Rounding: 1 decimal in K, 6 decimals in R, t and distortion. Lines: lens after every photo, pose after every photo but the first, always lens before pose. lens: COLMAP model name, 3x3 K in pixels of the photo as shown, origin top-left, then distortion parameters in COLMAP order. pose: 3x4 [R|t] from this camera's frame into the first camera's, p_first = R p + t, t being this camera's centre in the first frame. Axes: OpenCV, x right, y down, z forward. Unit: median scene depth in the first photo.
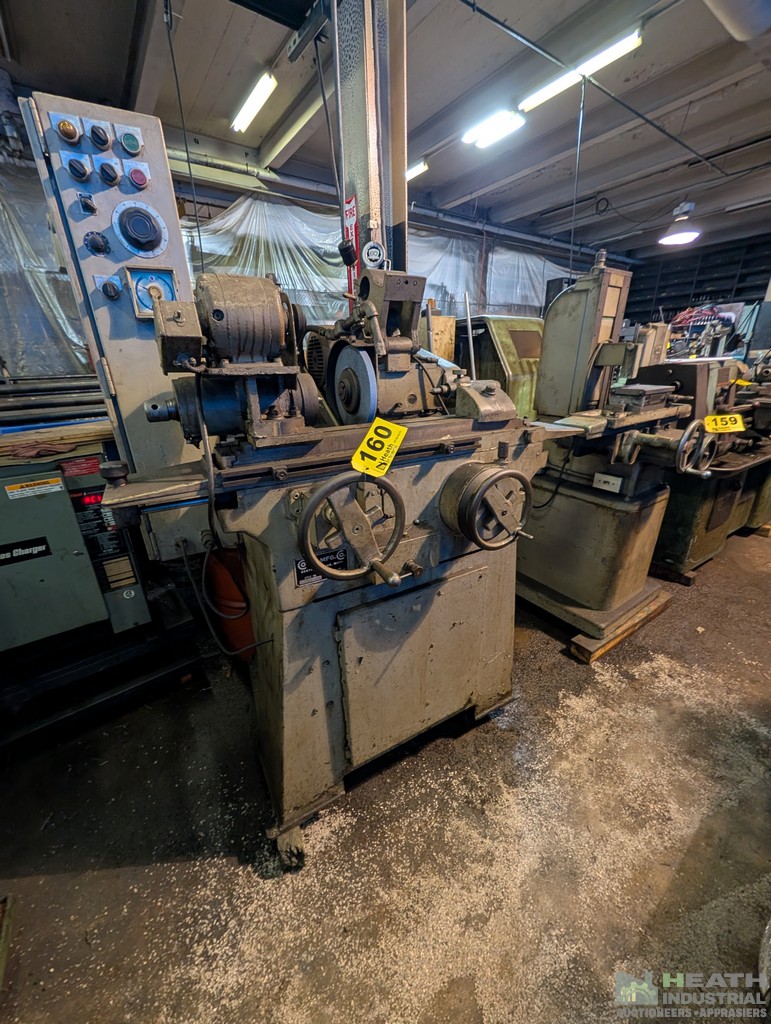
lens RADIAL K [[392.7, 0, 385.5], [0, 392.7, 512.0], [0, 0, 1]] dist [0.002351, -0.000023]
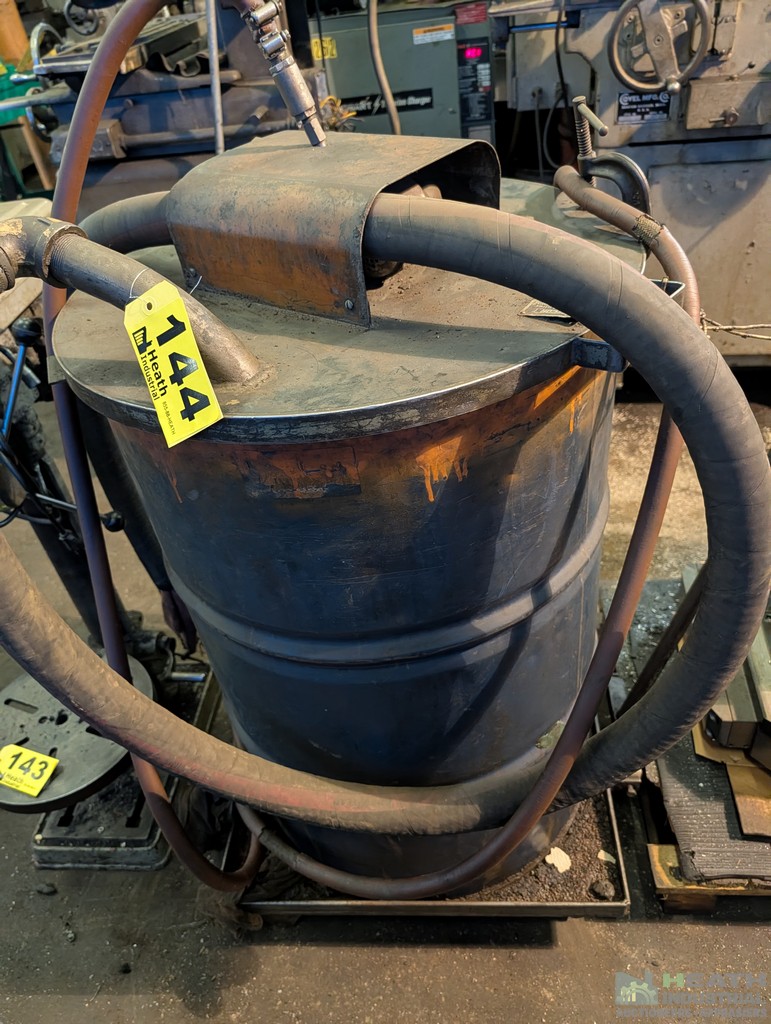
lens RADIAL K [[750.8, 0, 392.9], [0, 750.8, 500.3], [0, 0, 1]] dist [0.000934, -0.007374]
pose [[0.752424, 0.361945, -0.550321, 0.677776], [-0.150433, 0.907839, 0.391405, 0.340057], [0.641271, -0.211716, 0.737529, -0.938143]]
